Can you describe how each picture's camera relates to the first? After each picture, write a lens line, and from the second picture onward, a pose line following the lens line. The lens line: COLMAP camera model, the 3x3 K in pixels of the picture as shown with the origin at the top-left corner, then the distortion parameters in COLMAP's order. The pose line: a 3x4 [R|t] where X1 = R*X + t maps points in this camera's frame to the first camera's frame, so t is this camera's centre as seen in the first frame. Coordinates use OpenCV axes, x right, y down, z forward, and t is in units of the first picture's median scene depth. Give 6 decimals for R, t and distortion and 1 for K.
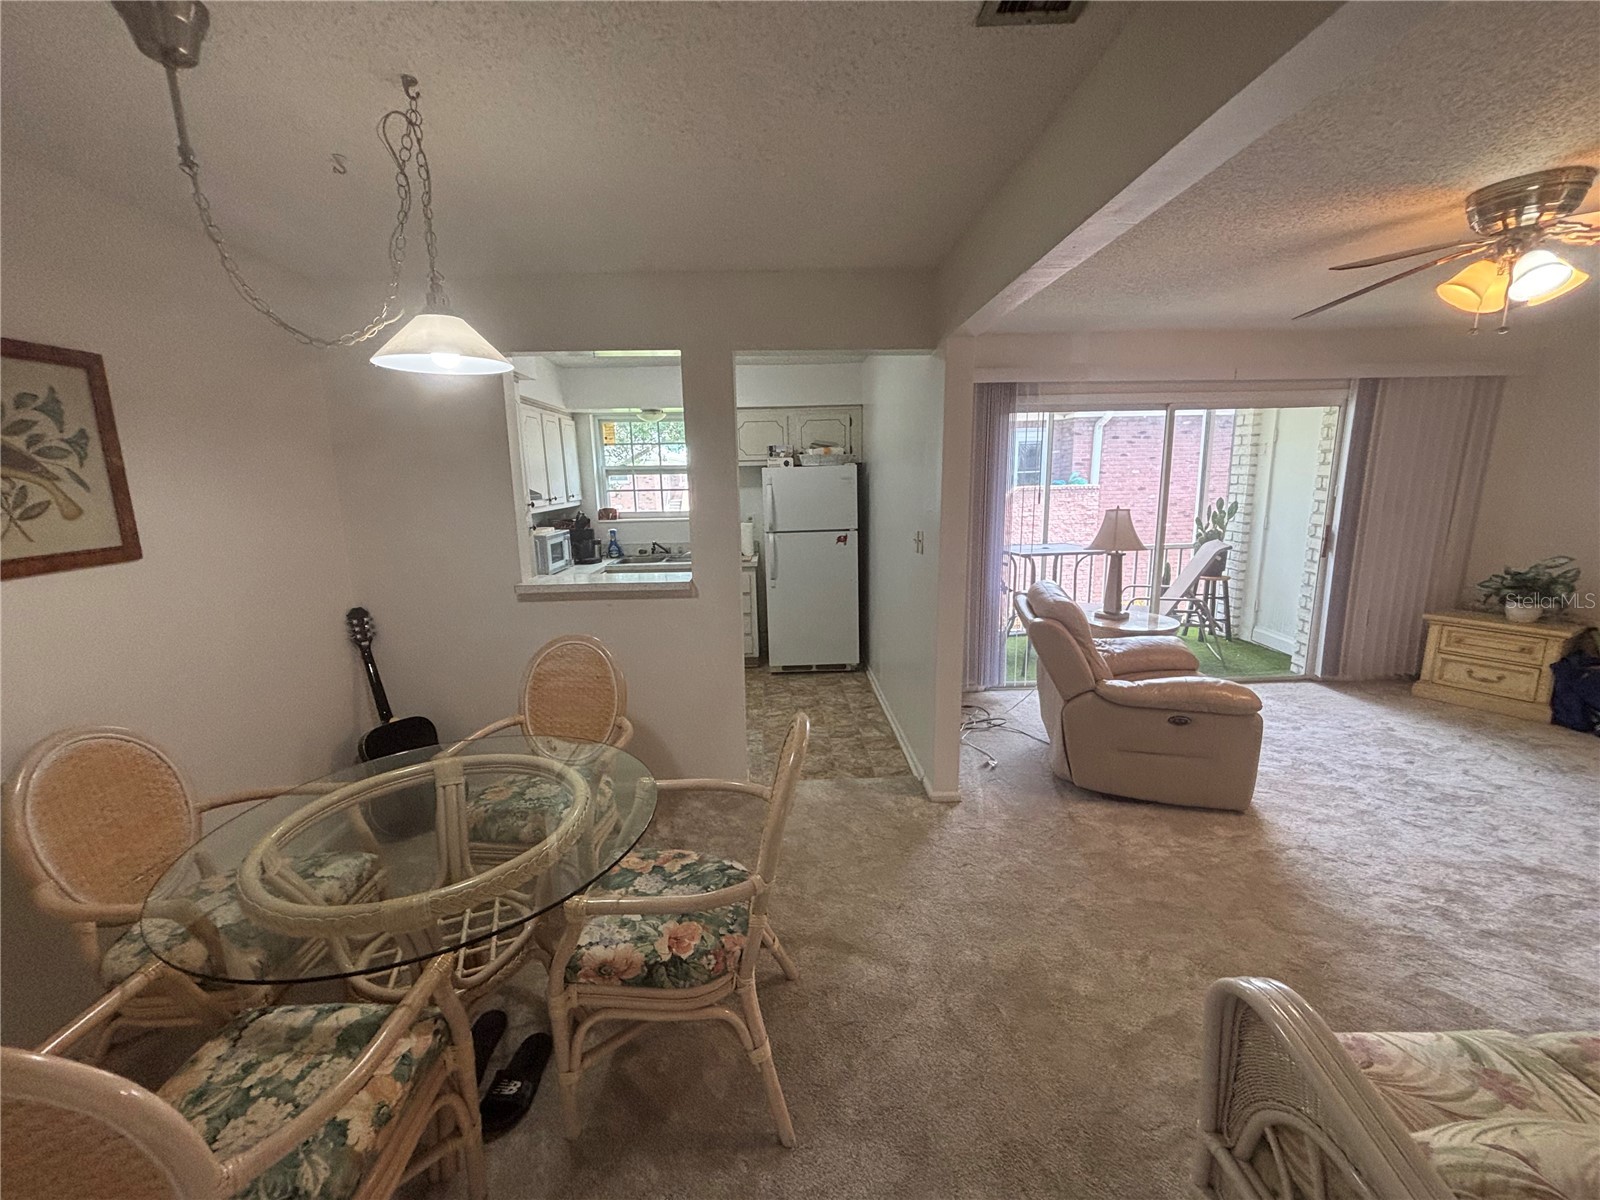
lens RADIAL K [[644.4, 0, 793.0], [0, 644.4, 600.9], [0, 0, 1]] dist [-0.000438, 0.000108]
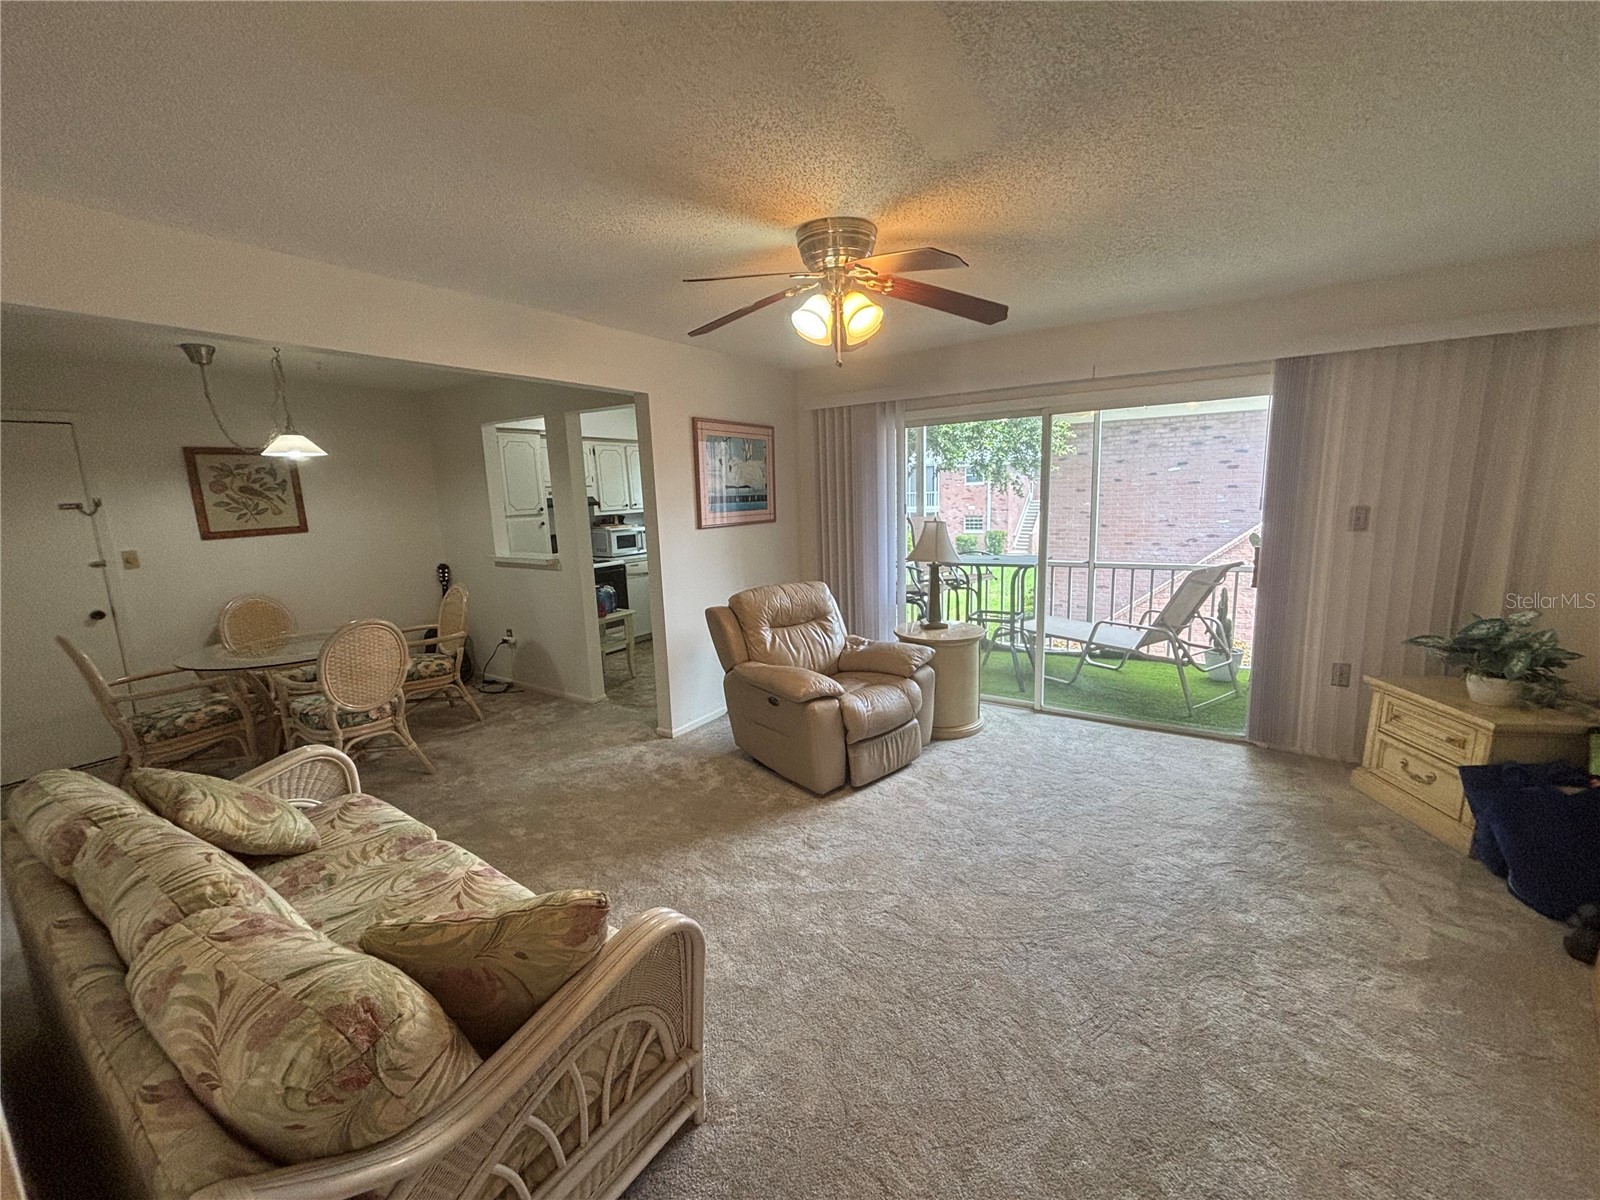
lens RADIAL K [[648.7, 0, 798.0], [0, 648.7, 600.5], [0, 0, 1]] dist [0.002702, -0.000420]
pose [[0.814082, 0.093515, -0.573172, 1.295826], [-0.093597, 0.995175, 0.029429, -0.036561], [0.573158, 0.029689, 0.818907, 0.053858]]
